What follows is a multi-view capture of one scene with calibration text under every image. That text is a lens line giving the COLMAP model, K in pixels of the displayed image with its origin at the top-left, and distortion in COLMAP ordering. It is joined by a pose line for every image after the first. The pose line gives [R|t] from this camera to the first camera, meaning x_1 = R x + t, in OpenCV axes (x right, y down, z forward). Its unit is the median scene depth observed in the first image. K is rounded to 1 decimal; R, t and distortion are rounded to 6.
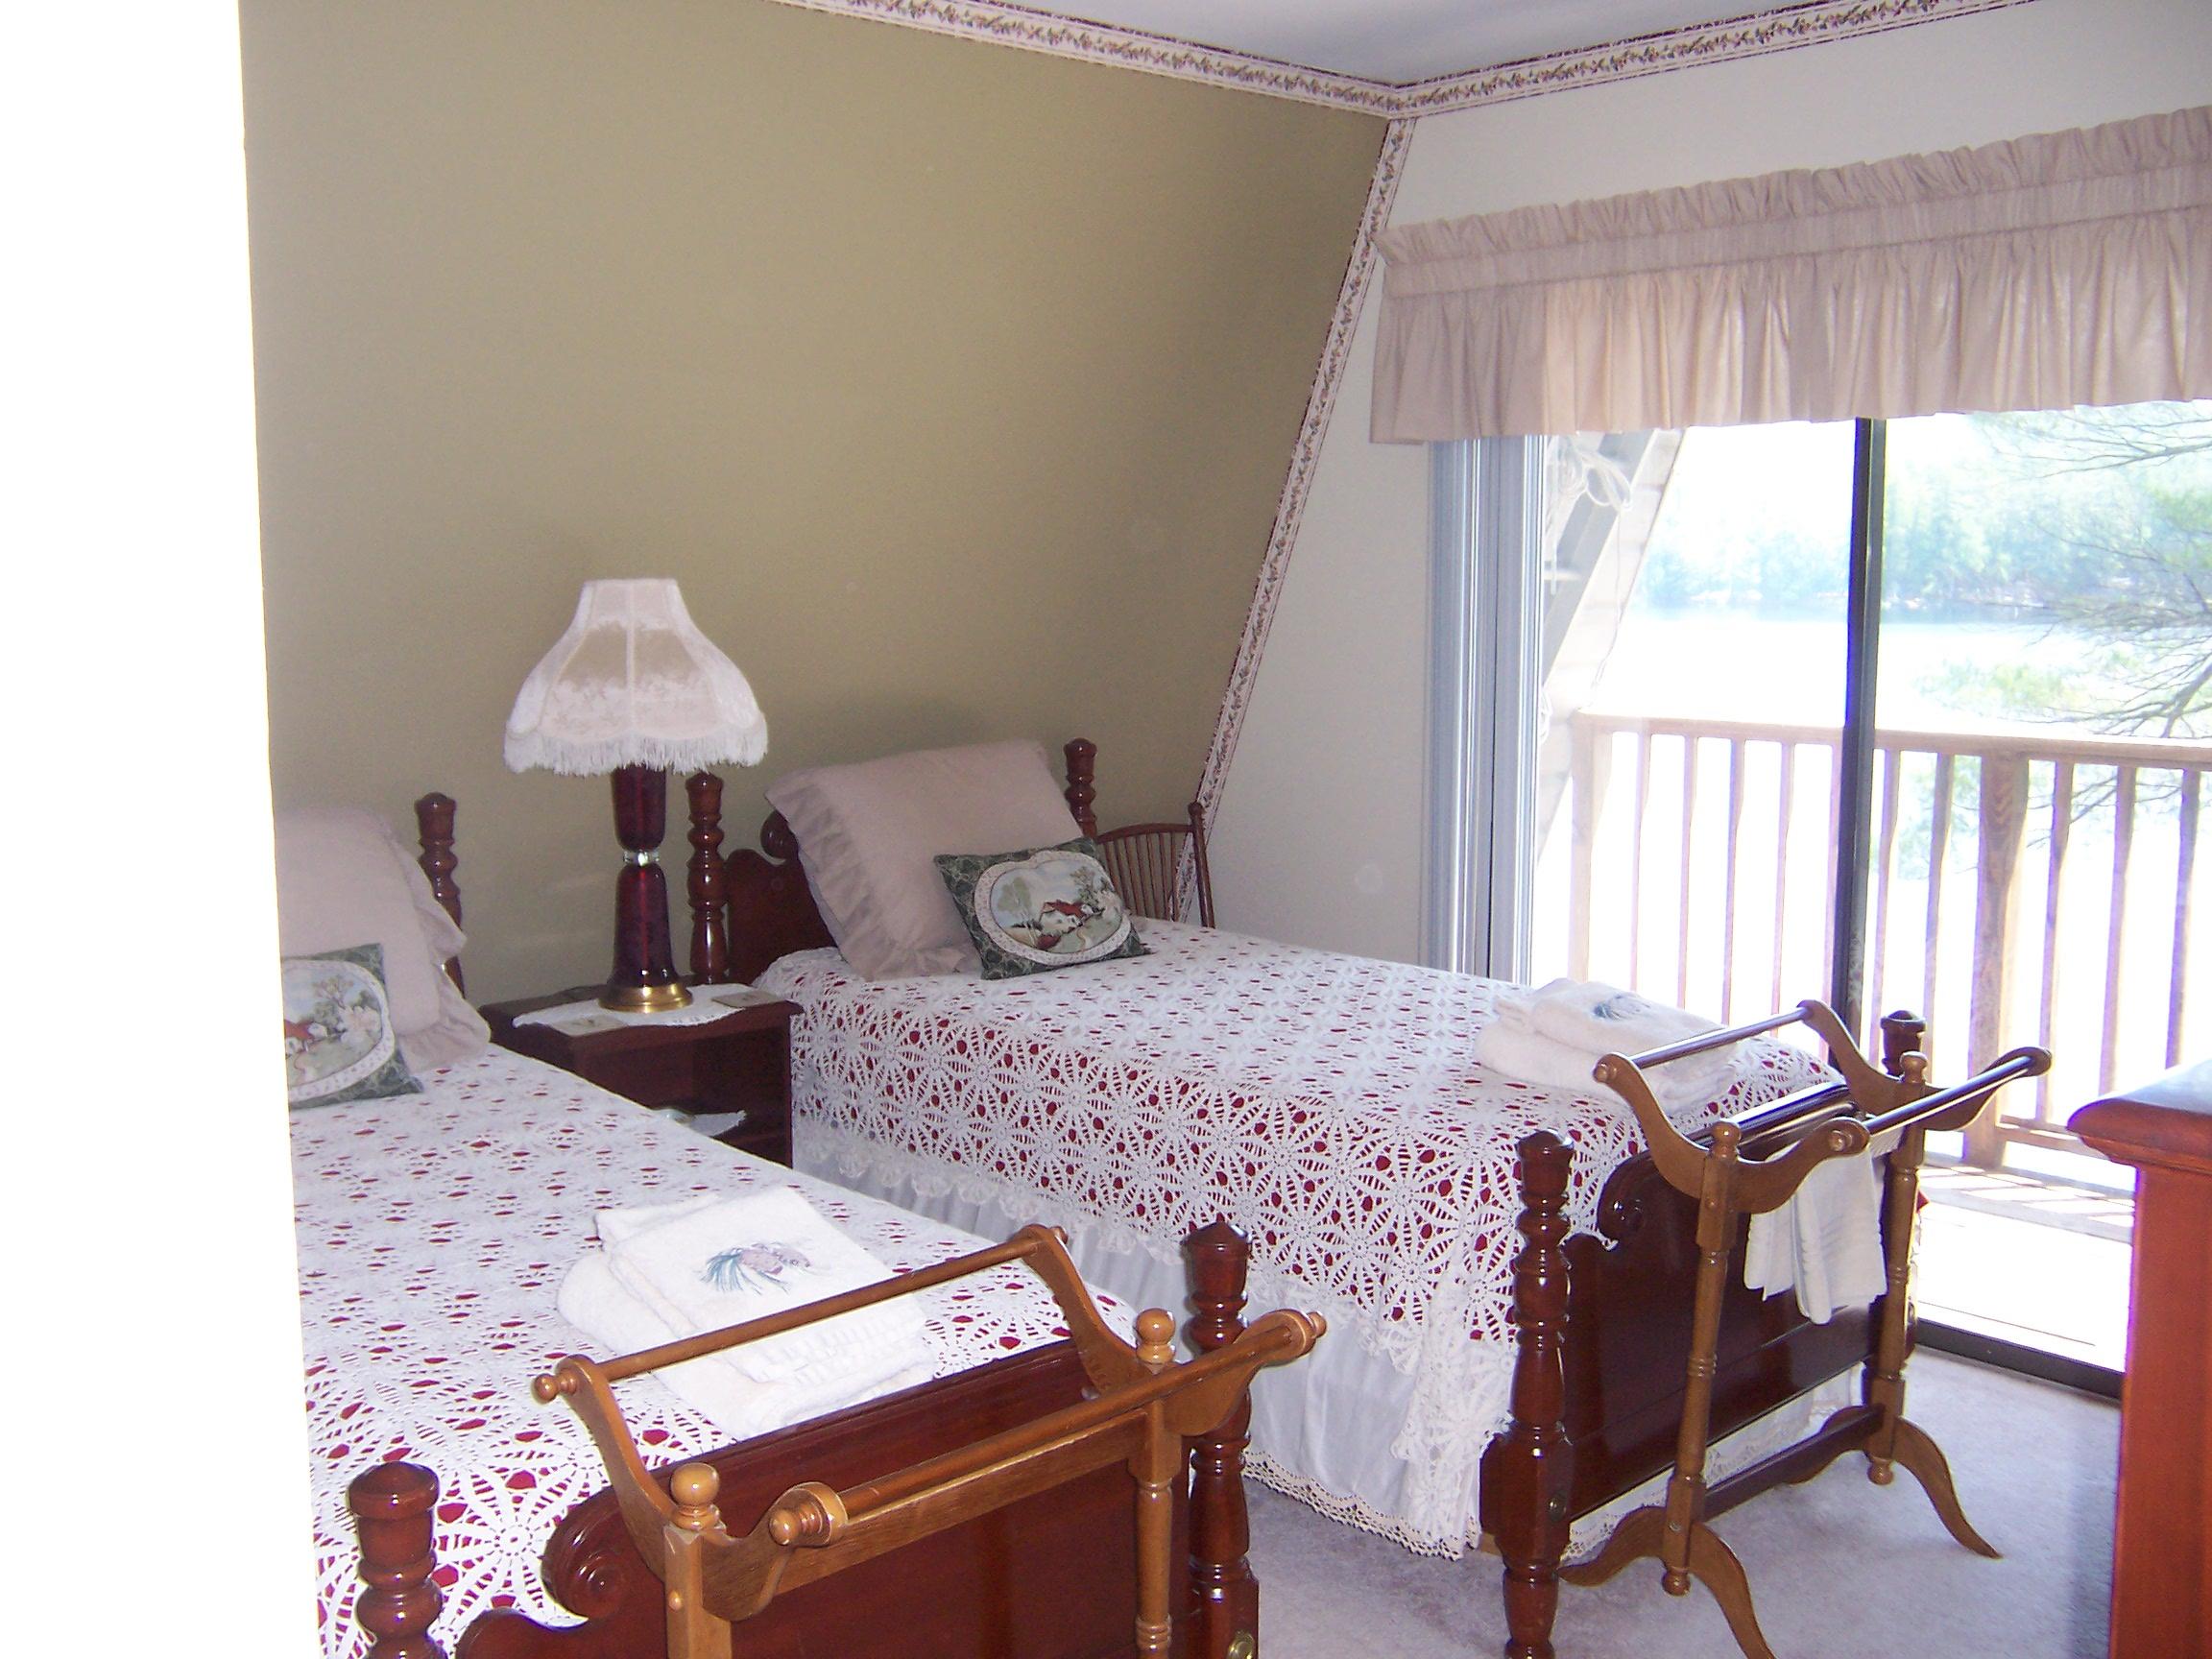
lens RADIAL K [[2146.1, 0, 1108.9], [0, 2146.1, 831.4], [0, 0, 1]] dist [-0.068608, 0.000000]
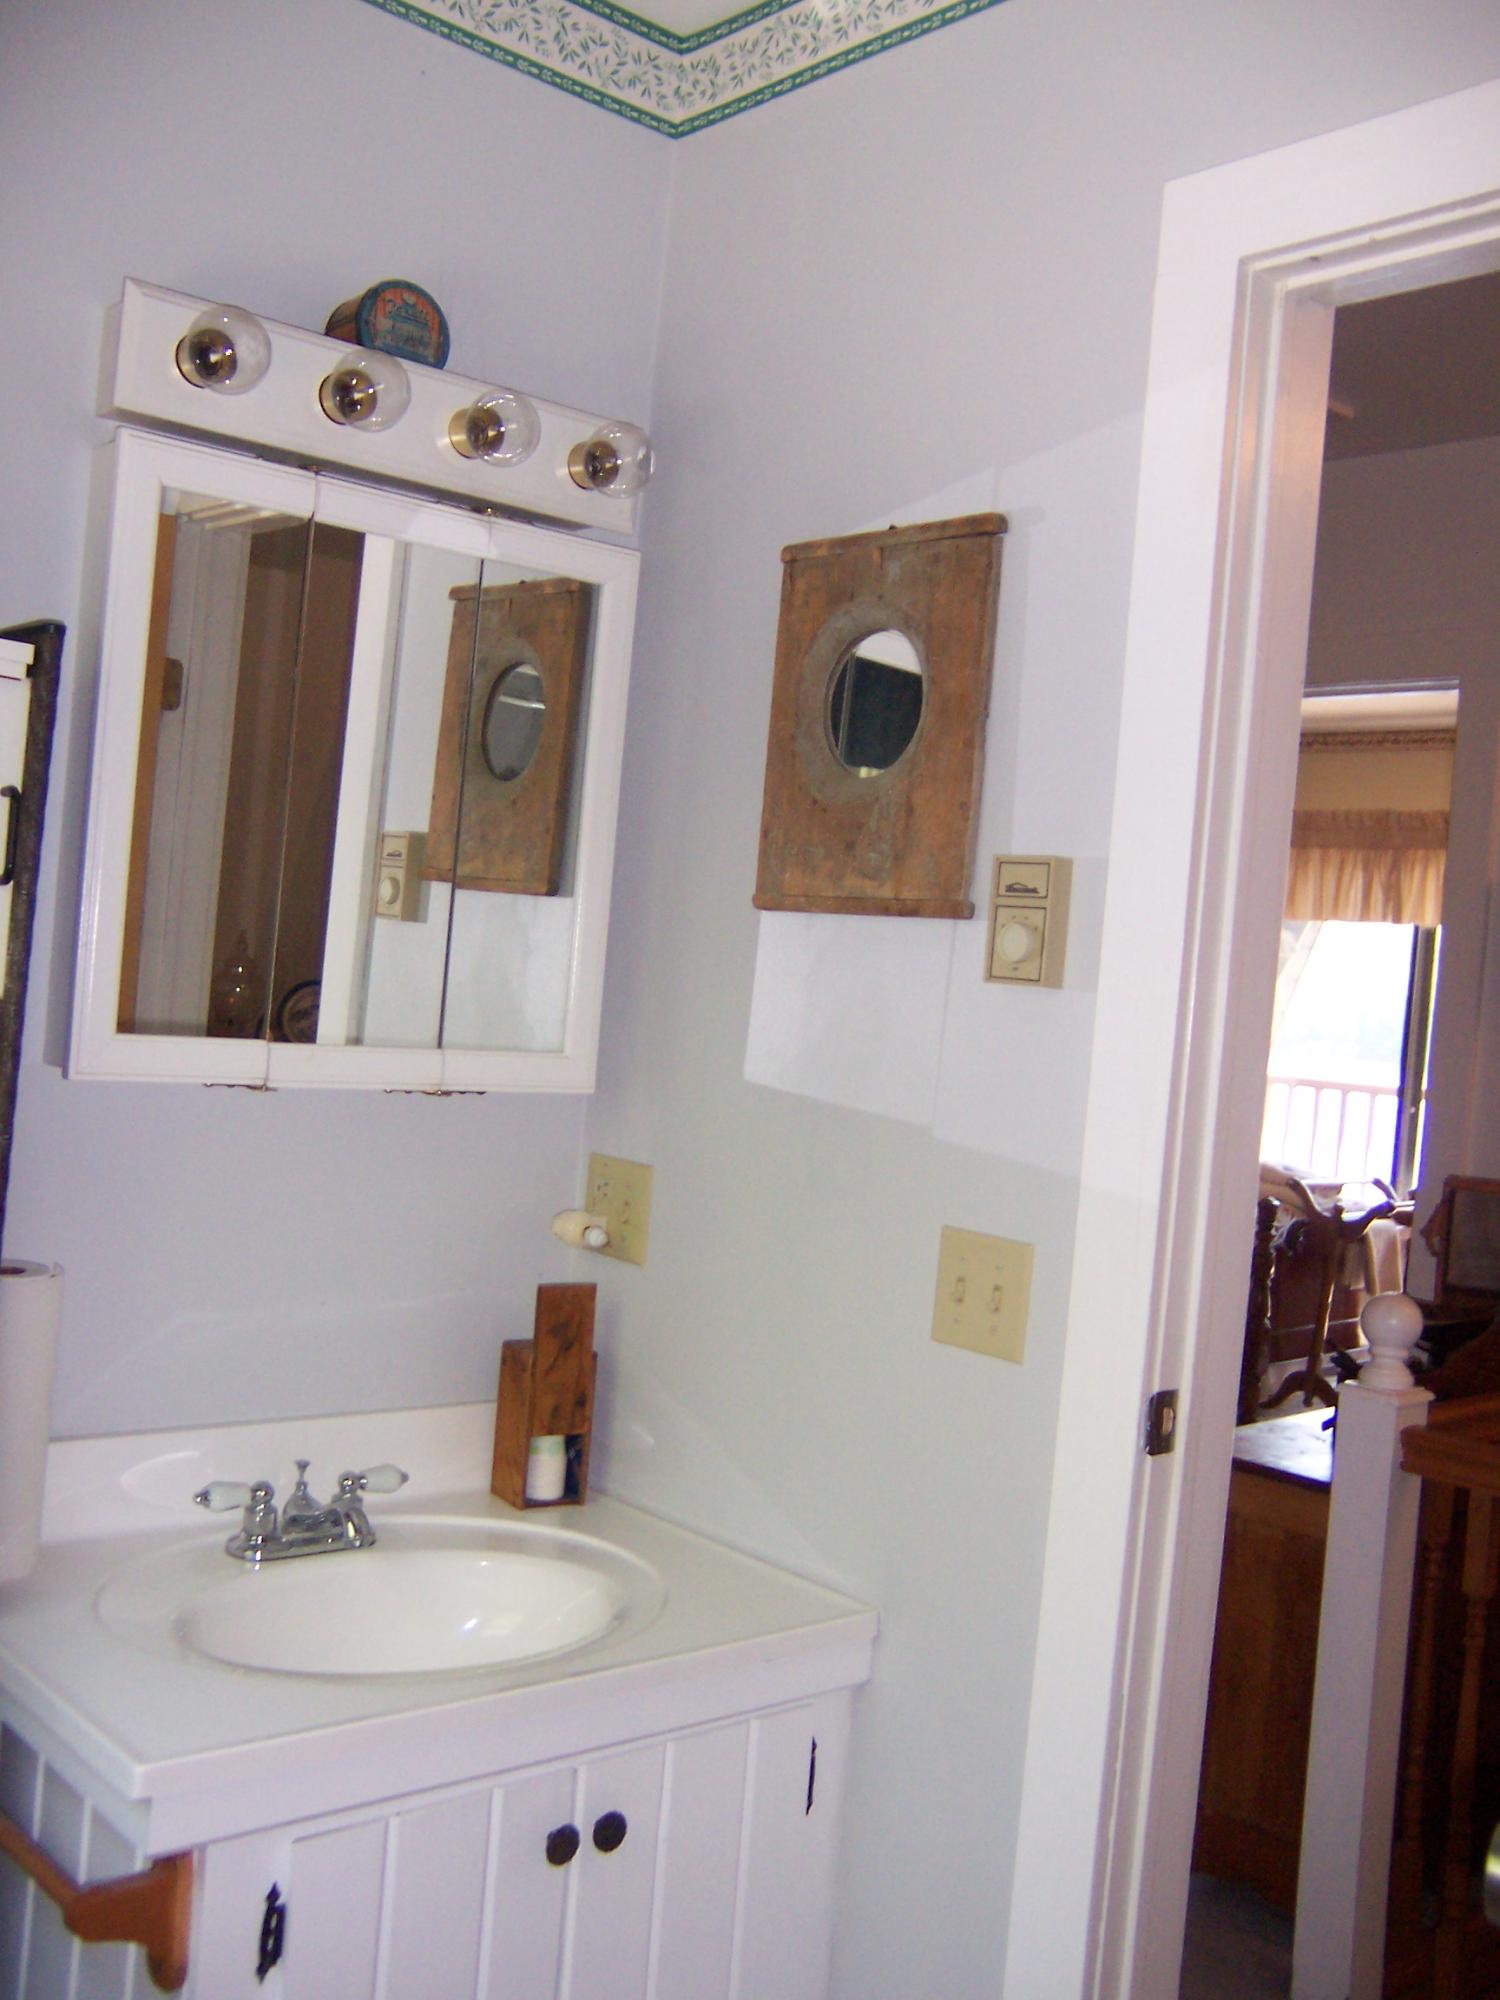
lens RADIAL K [[1940.4, 0, 747.2], [0, 1940.4, 996.7], [0, 0, 1]] dist [-0.068608, 0.000000]
pose [[0.996389, 0.083983, -0.012473, -0.274527], [-0.084847, 0.990298, -0.110052, 0.142556], [0.003109, 0.110713, 0.993848, -0.883820]]
